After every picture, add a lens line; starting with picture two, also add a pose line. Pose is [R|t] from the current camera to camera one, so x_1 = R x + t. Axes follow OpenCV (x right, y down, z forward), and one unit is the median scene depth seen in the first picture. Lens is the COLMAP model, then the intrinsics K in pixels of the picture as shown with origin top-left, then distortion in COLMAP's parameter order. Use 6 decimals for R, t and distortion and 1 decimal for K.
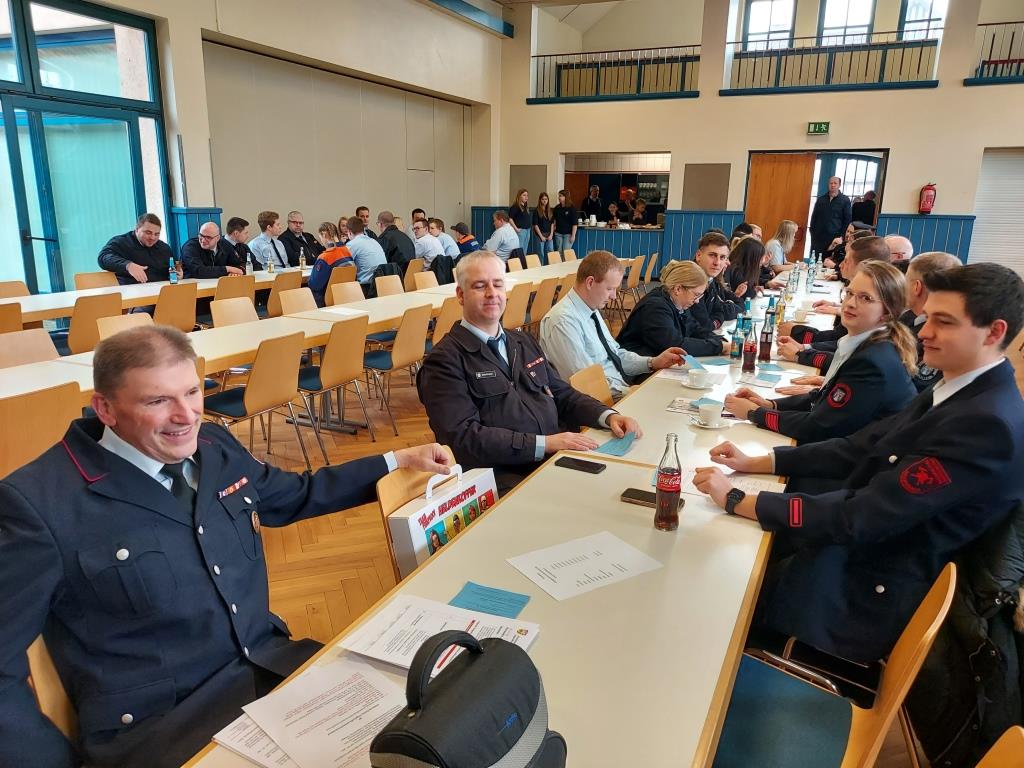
lens RADIAL K [[748.4, 0, 524.2], [0, 748.4, 387.5], [0, 0, 1]] dist [0.052473, -0.041190]
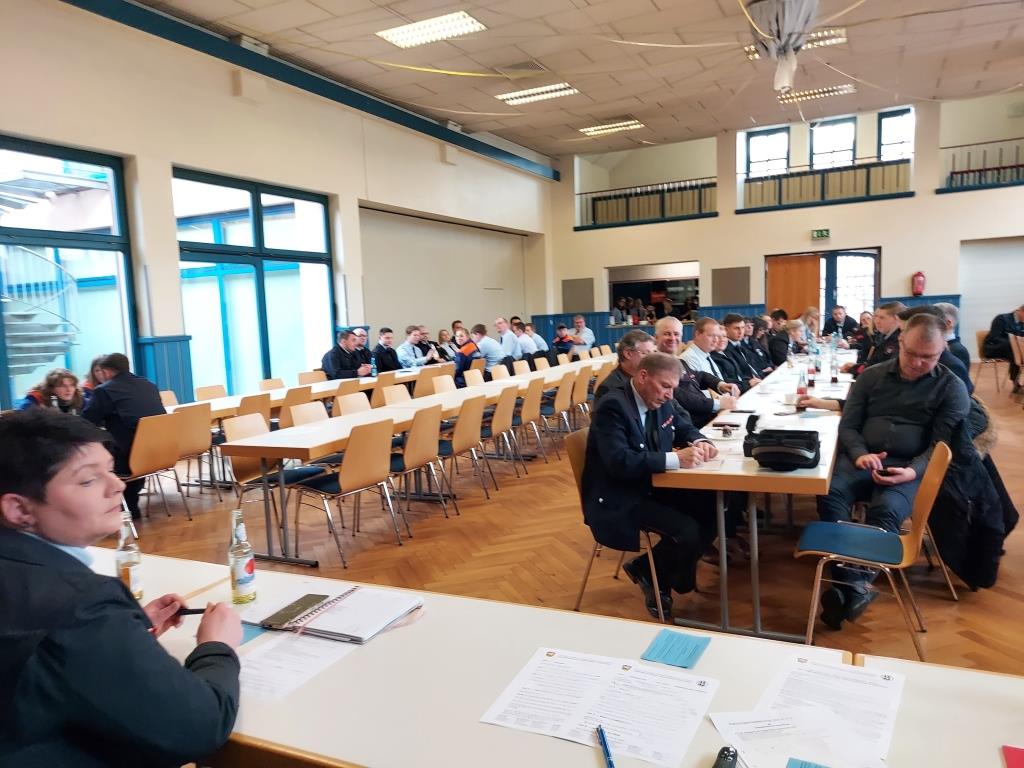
lens RADIAL K [[748.4, 0, 504.7], [0, 748.4, 386.4], [0, 0, 1]] dist [0.052473, -0.041190]
pose [[0.997326, -0.061310, -0.039780, -0.084312], [0.054639, 0.986977, -0.151298, 0.055524], [0.048538, 0.148720, 0.987687, -0.188707]]
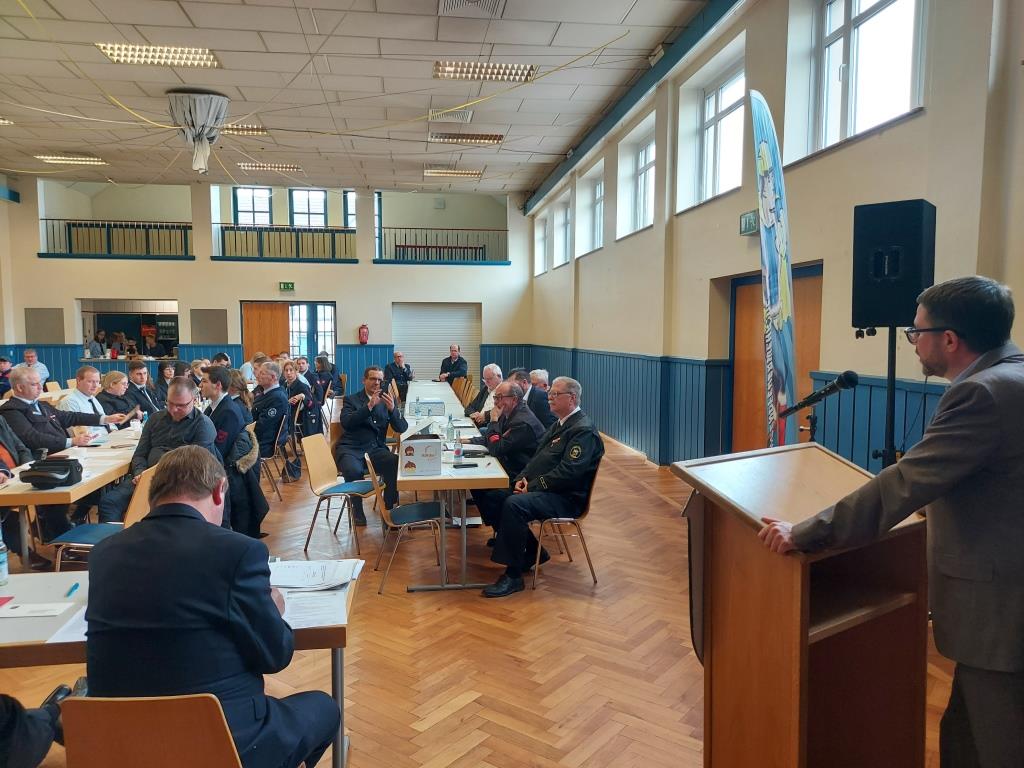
lens RADIAL K [[748.4, 0, 514.3], [0, 748.4, 405.2], [0, 0, 1]] dist [0.052473, -0.041190]
pose [[0.849716, -0.066995, 0.522967, -0.000617], [0.142575, 0.984137, -0.105581, 0.080601], [-0.507598, 0.164276, 0.845788, -0.350154]]
